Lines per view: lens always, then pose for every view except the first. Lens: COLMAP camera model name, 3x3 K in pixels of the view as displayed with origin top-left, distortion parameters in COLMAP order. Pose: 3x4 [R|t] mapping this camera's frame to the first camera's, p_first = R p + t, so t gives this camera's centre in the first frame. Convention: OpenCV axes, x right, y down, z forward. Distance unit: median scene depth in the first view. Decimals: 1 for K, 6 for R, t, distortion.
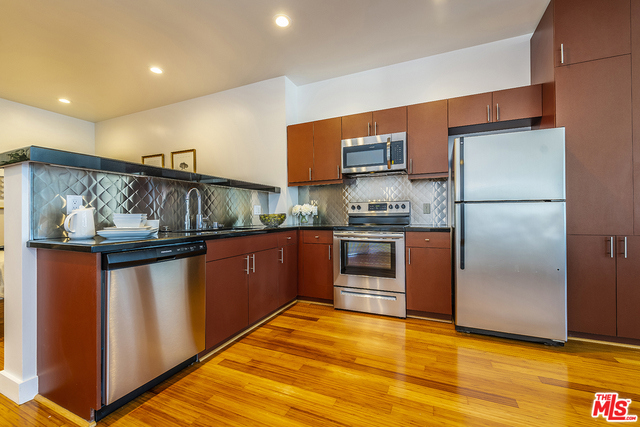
lens RADIAL K [[262.9, 0, 324.4], [0, 262.9, 213.4], [0, 0, 1]] dist [0.009979, -0.006647]
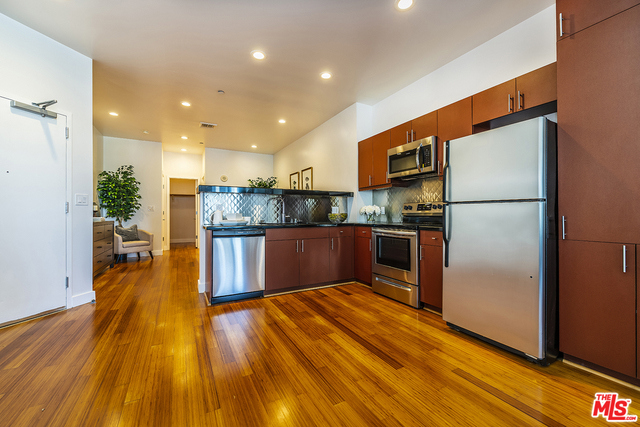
lens RADIAL K [[262.9, 0, 324.5], [0, 262.9, 213.0], [0, 0, 1]] dist [0.009979, -0.006647]
pose [[0.790026, 0.002704, -0.613068, 0.769858], [0.000584, 0.999986, 0.005164, -0.008849], [0.613074, -0.004438, 0.790013, -0.123603]]
